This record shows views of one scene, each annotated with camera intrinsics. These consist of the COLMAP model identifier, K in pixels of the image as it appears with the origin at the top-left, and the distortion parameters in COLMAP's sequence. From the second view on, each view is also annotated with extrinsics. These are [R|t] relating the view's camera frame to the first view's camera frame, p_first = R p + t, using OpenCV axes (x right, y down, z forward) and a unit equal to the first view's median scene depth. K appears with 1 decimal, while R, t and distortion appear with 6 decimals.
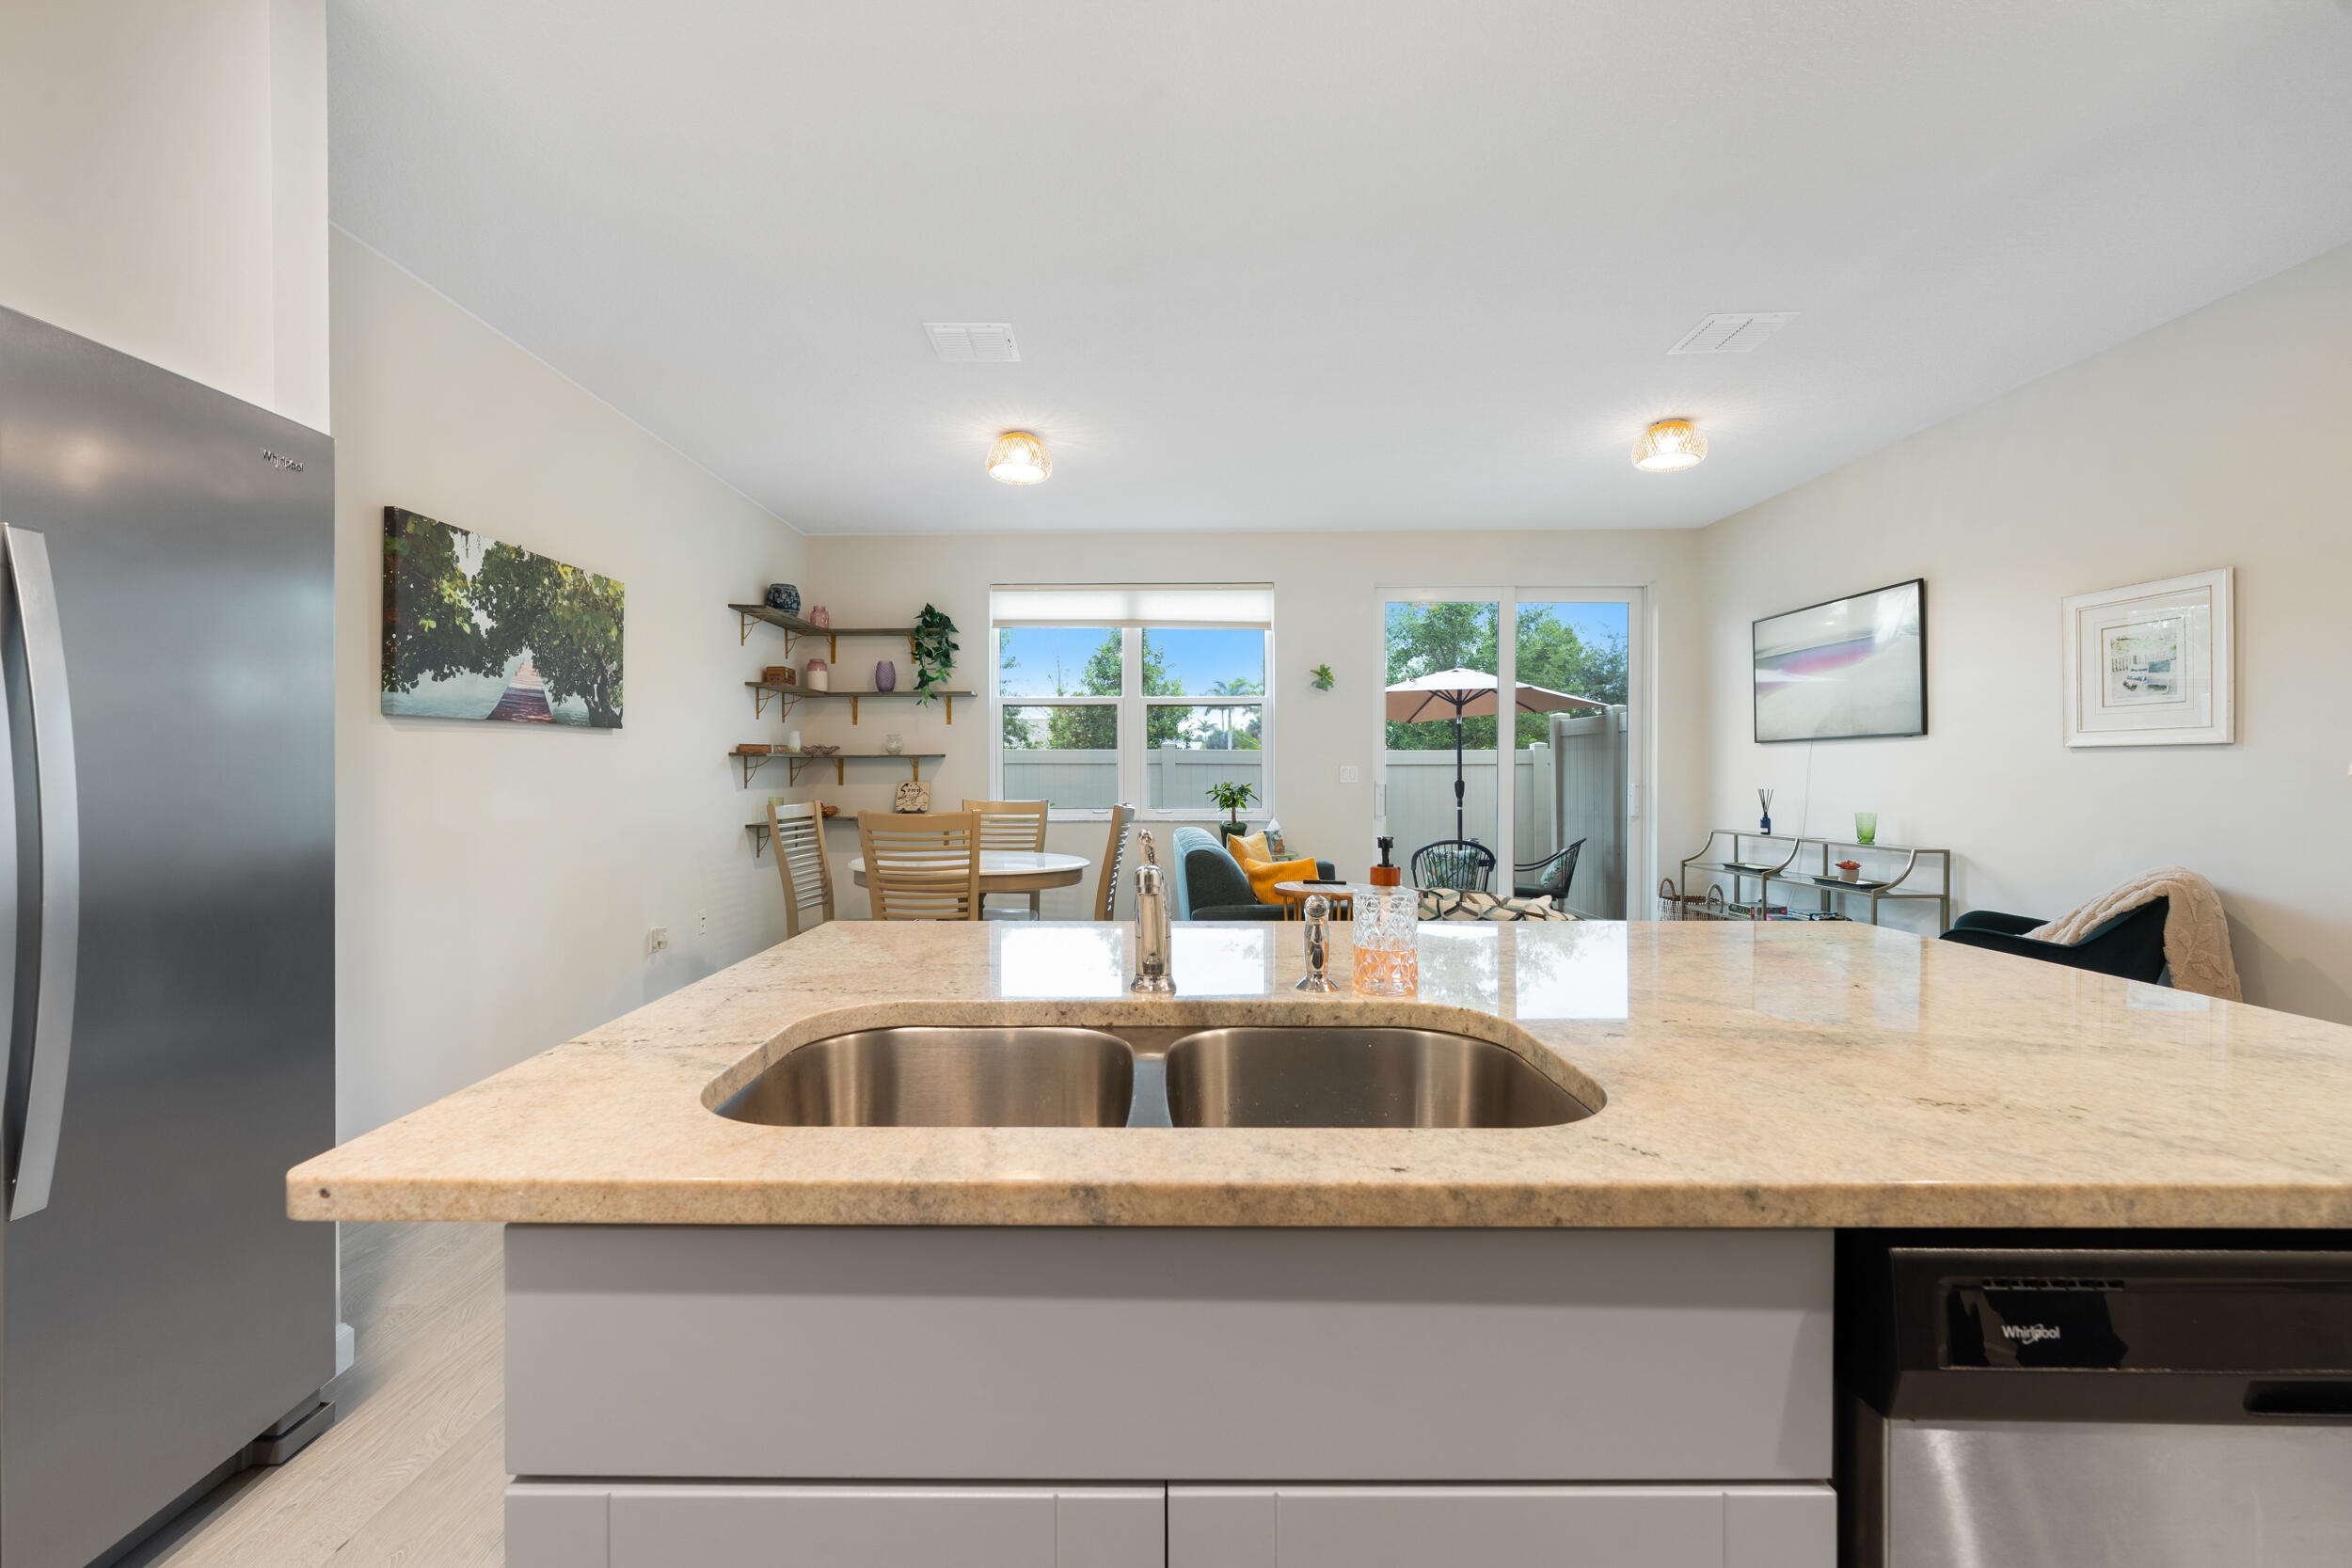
lens RADIAL K [[961.7, 0, 1179.5], [0, 961.7, 800.0], [0, 0, 1]] dist [-0.000224, -0.000187]
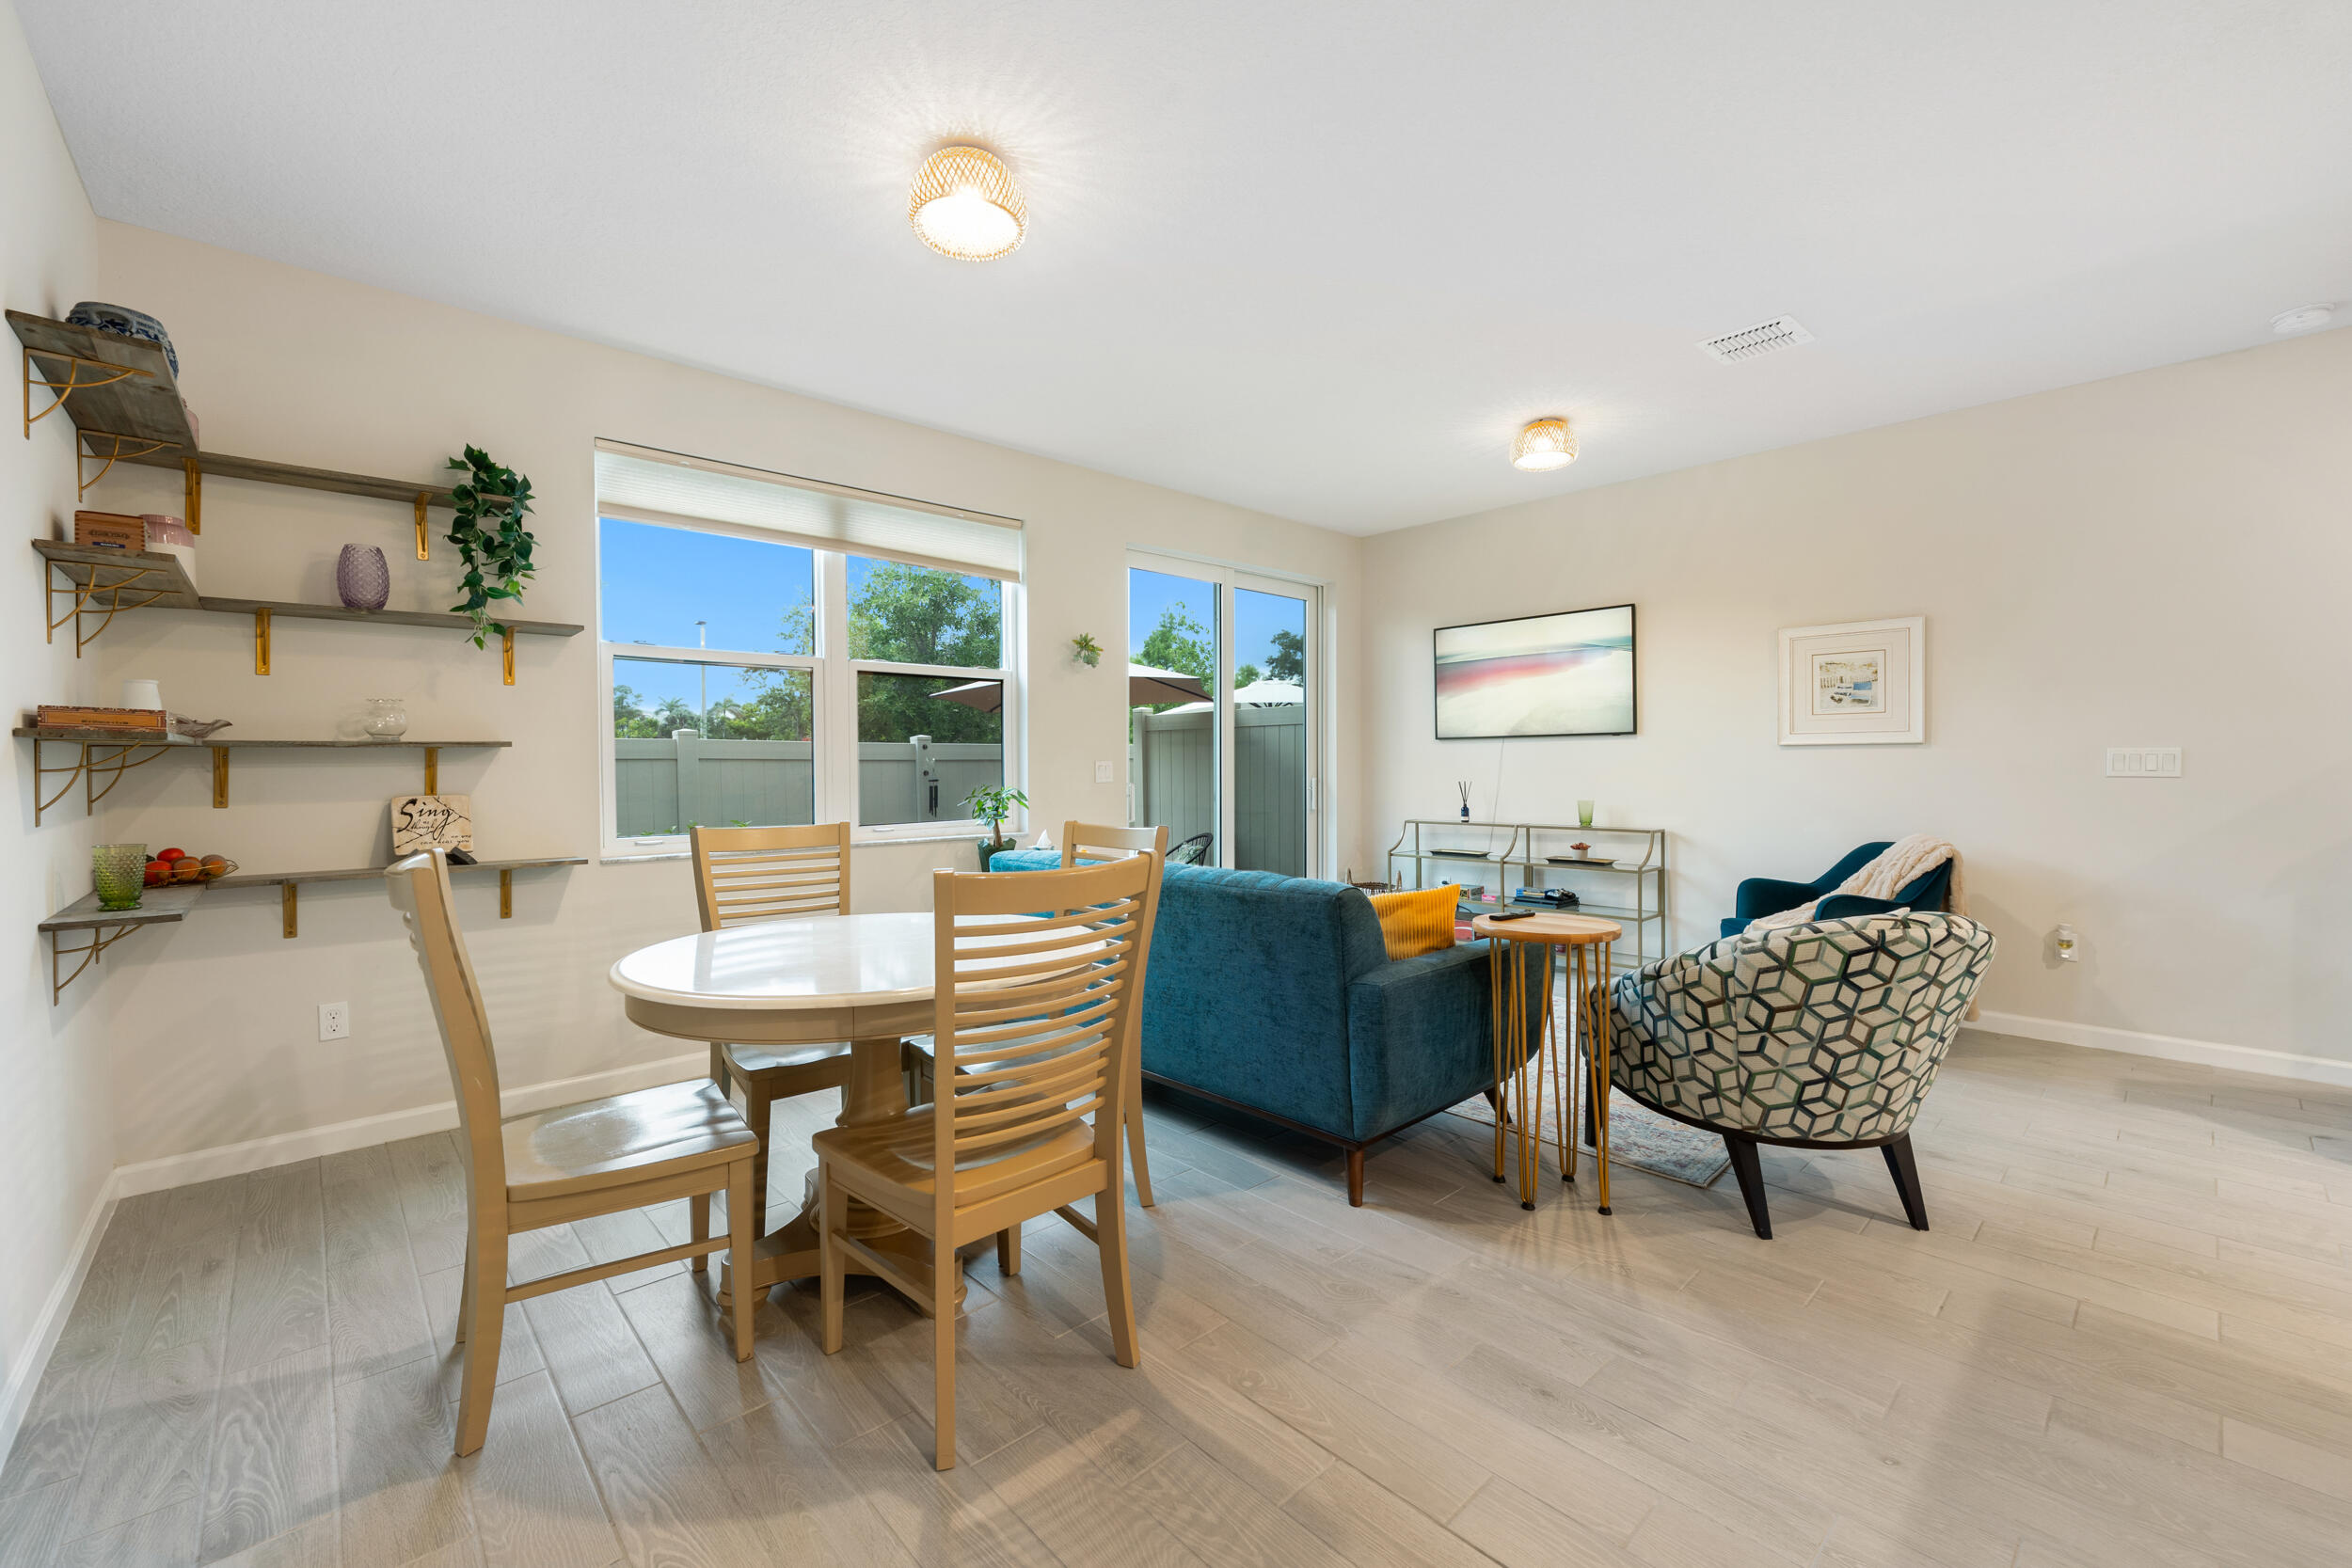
lens RADIAL K [[942.4, 0, 1194.7], [0, 942.4, 777.4], [0, 0, 1]] dist [0.001674, -0.000016]
pose [[0.739316, -0.013828, 0.673216, -0.323825], [0.026361, 0.999617, -0.008417, -0.014107], [-0.672842, 0.023969, 0.739398, 0.381269]]
